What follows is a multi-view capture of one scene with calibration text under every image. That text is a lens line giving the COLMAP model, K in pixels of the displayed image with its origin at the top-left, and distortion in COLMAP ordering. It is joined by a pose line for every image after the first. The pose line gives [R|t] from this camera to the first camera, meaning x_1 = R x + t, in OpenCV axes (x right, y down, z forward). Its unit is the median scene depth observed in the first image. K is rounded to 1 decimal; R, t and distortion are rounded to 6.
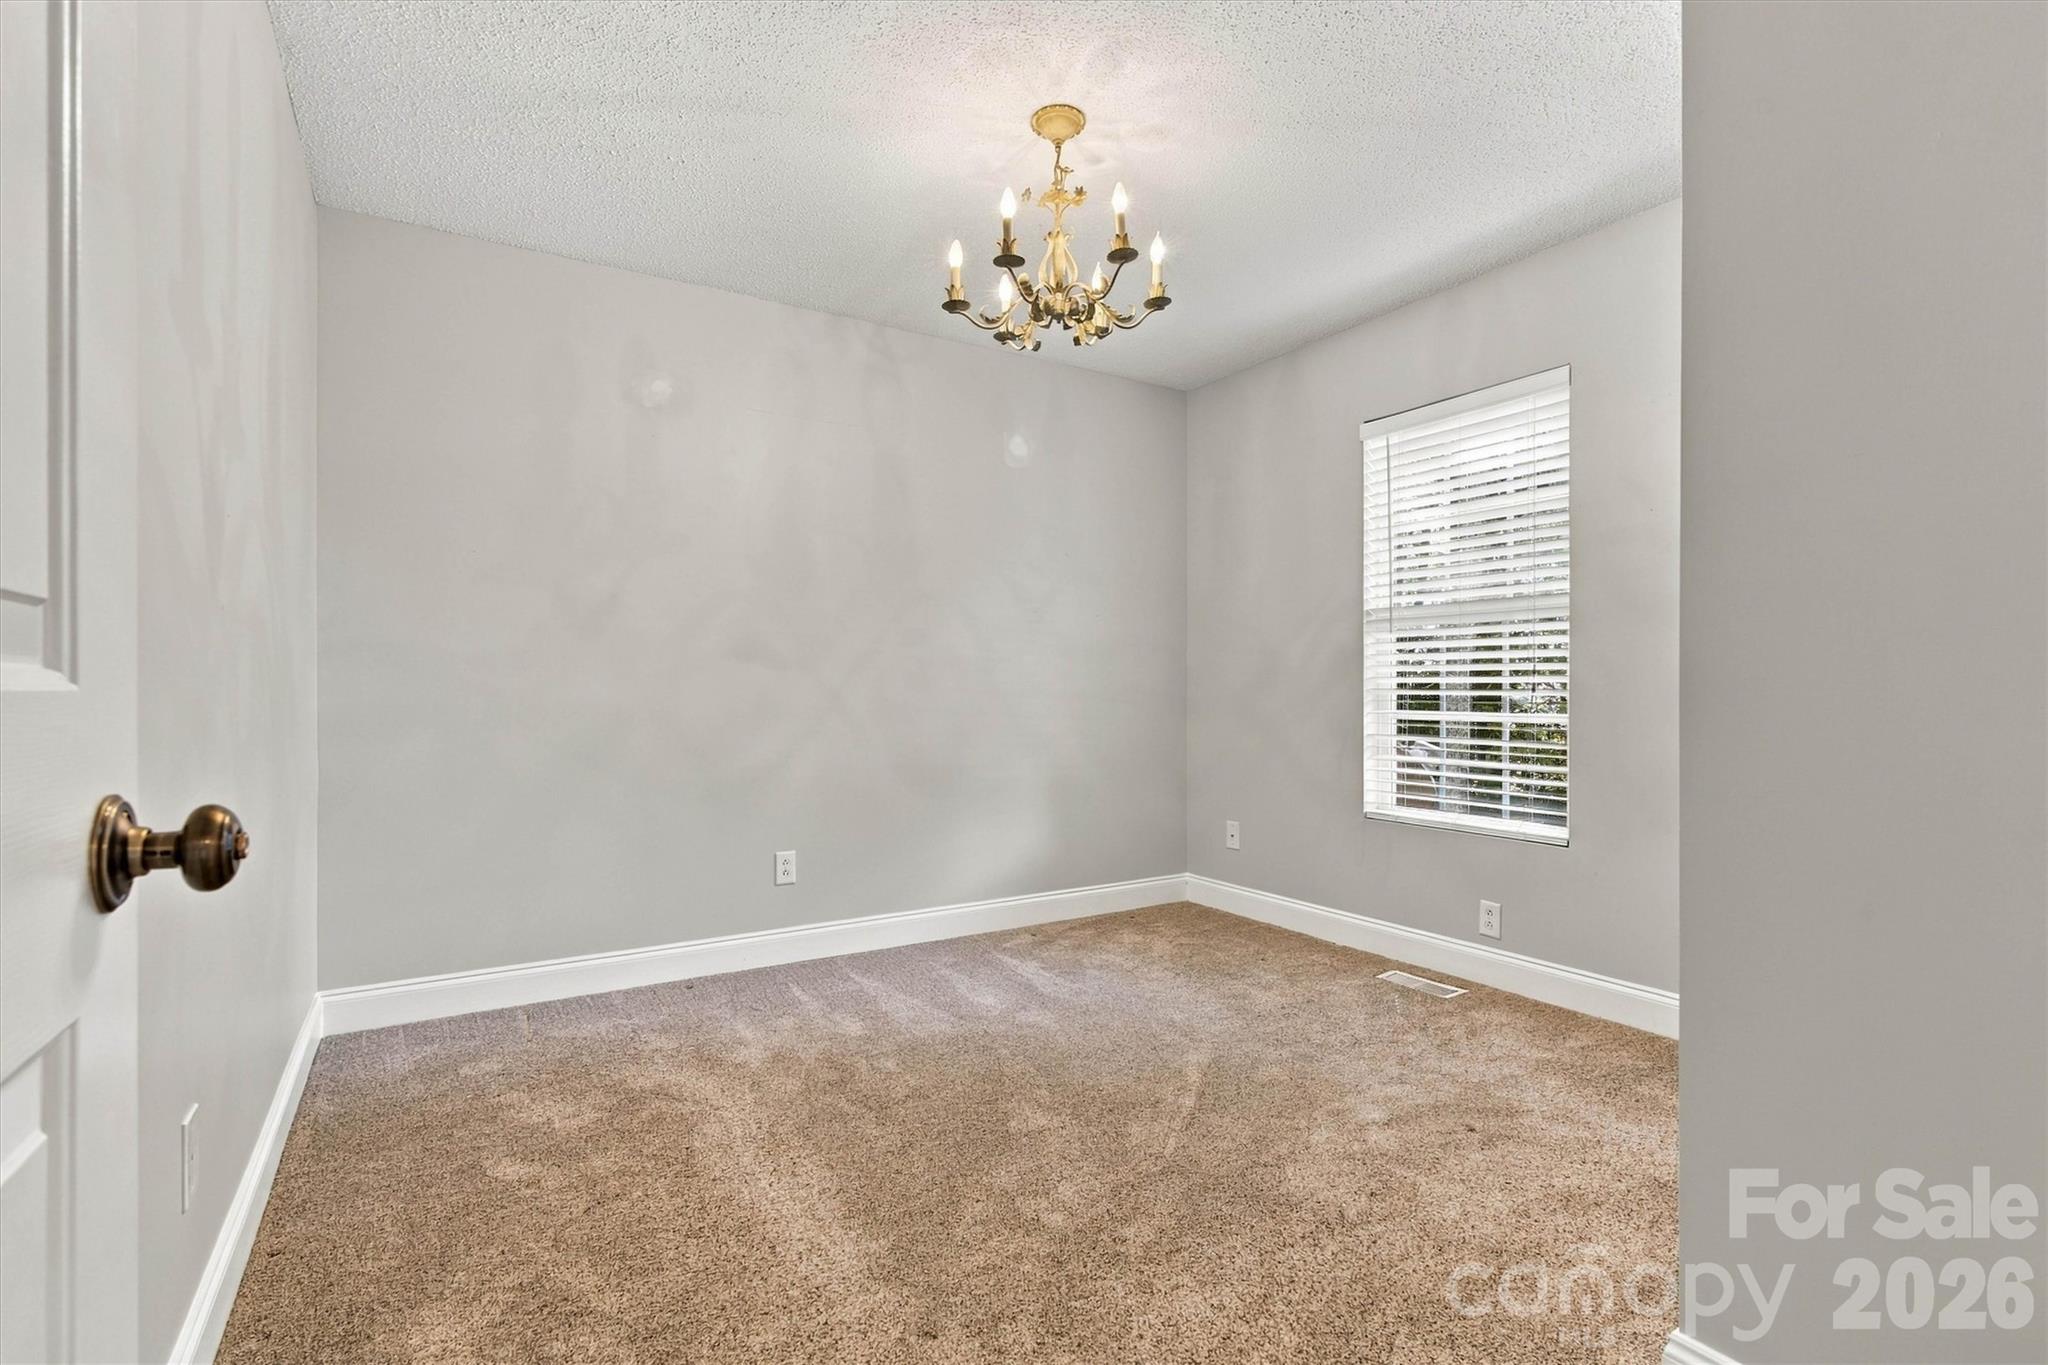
lens RADIAL K [[939.4, 0, 1023.1], [0, 939.4, 709.7], [0, 0, 1]] dist [-0.000057, -0.000062]
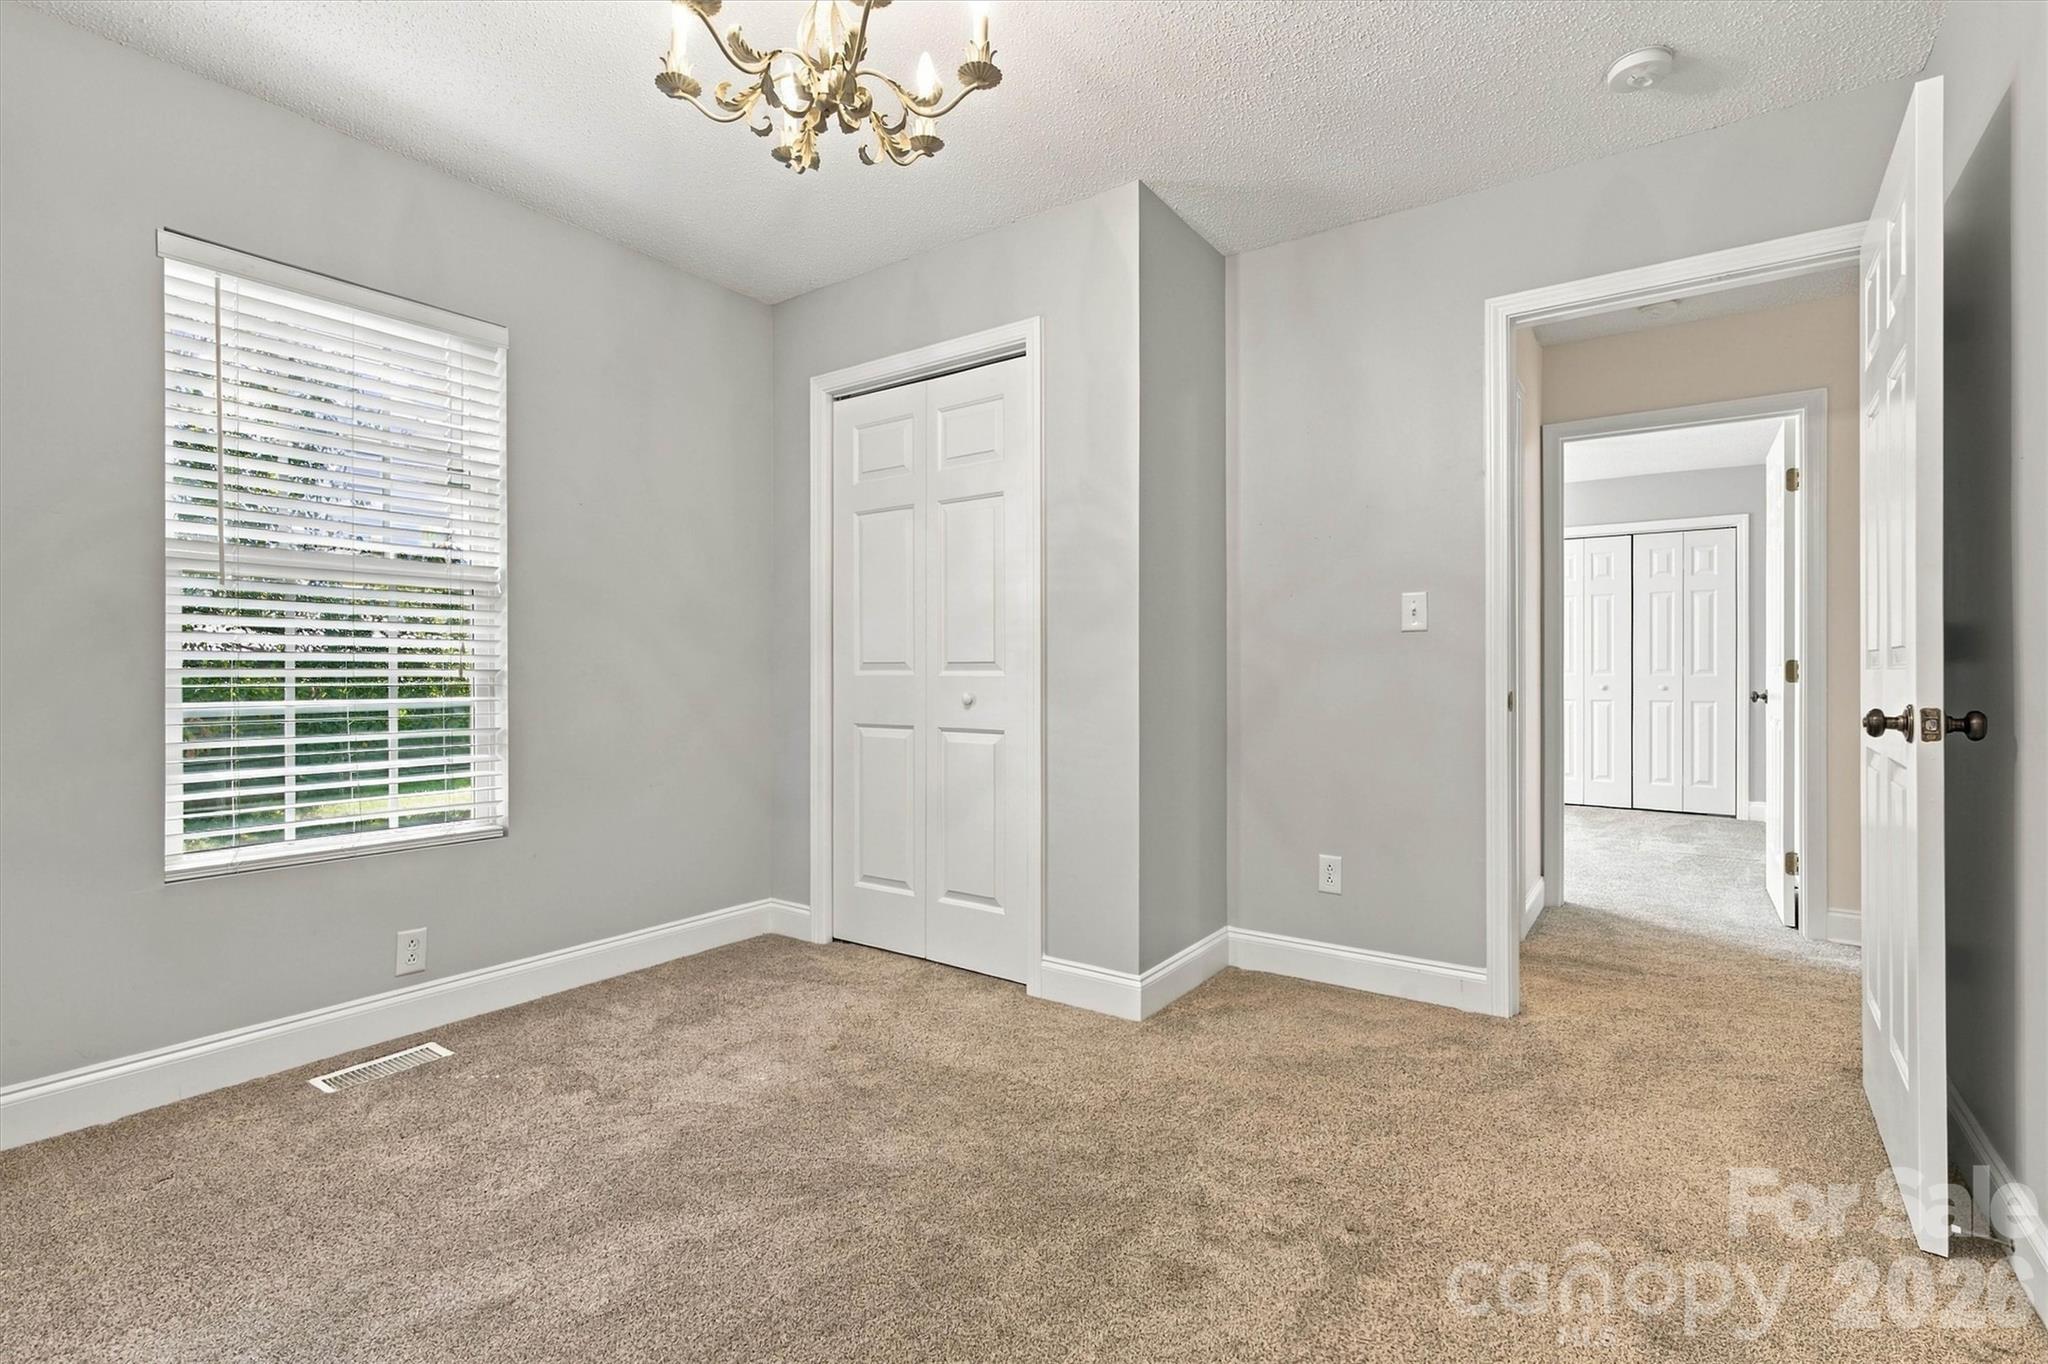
lens RADIAL K [[933.0, 0, 1024.0], [0, 933.0, 682.0], [0, 0, 1]] dist [0.000233, -0.000247]
pose [[-0.378353, -0.011156, 0.925594, -0.441317], [0.020400, 0.999584, 0.020386, -0.016116], [-0.925437, 0.026596, -0.377968, 0.790146]]
